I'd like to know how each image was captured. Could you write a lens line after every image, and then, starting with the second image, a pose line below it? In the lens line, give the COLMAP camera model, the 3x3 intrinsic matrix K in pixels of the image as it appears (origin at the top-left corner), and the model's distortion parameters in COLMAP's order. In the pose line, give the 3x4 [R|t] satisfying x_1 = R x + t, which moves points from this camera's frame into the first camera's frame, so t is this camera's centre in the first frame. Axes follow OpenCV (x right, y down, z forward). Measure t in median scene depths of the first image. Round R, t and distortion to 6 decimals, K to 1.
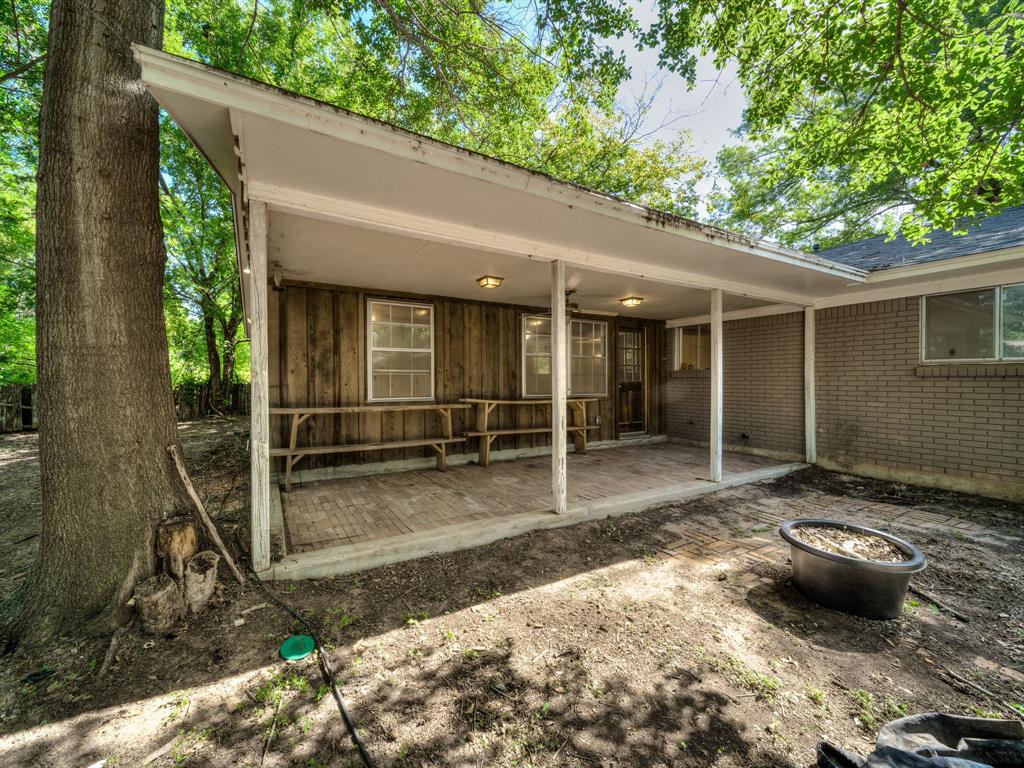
lens RADIAL K [[411.6, 0, 505.5], [0, 411.6, 383.3], [0, 0, 1]] dist [0.001260, -0.000057]
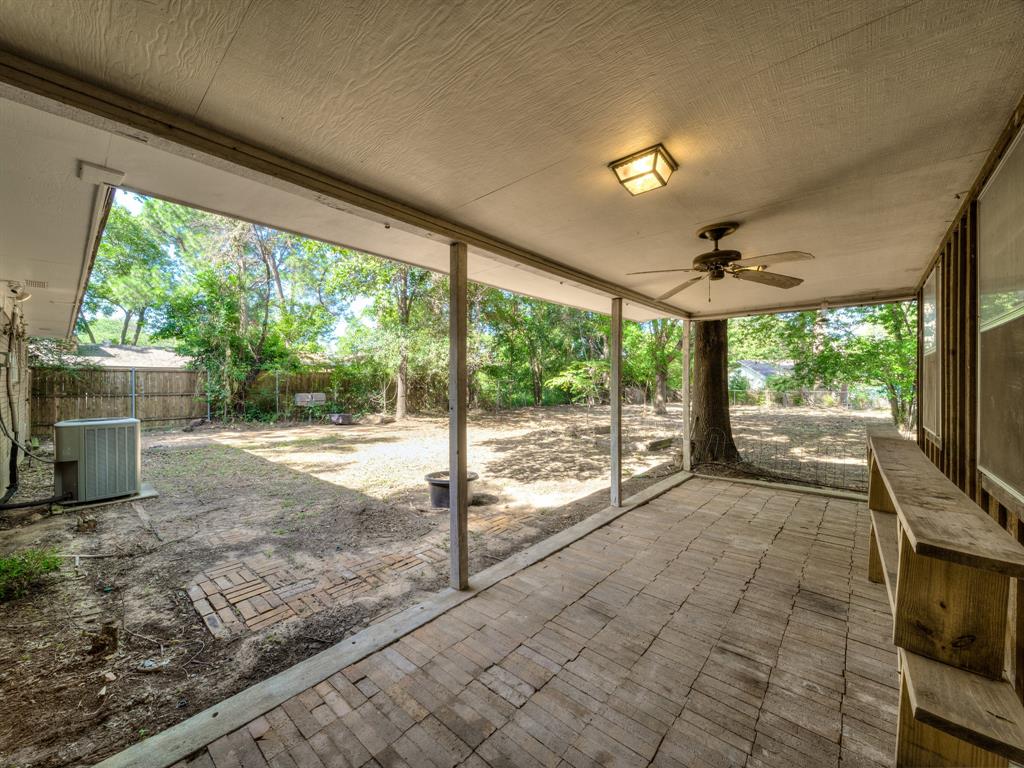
lens RADIAL K [[401.5, 0, 502.2], [0, 401.5, 383.7], [0, 0, 1]] dist [-0.002991, -0.000807]
pose [[-0.953213, 0.004023, -0.302272, 1.010857], [0.003658, 0.999992, 0.001773, -0.068392], [0.302277, 0.000585, -0.953220, 2.522747]]
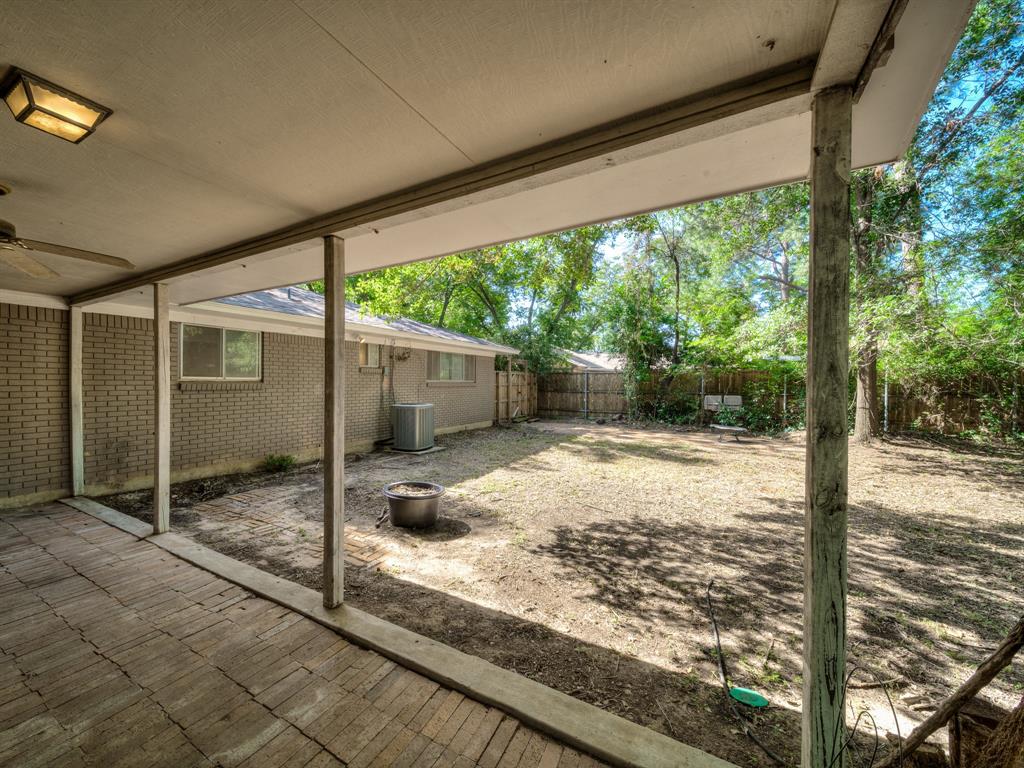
lens RADIAL K [[401.5, 0, 466.7], [0, 401.5, 380.2], [0, 0, 1]] dist [-0.002991, -0.000807]
pose [[-0.479906, 0.001239, 0.877319, -0.709870], [-0.005673, 0.999974, -0.004515, -0.080500], [-0.877302, -0.007144, -0.479886, 1.400965]]
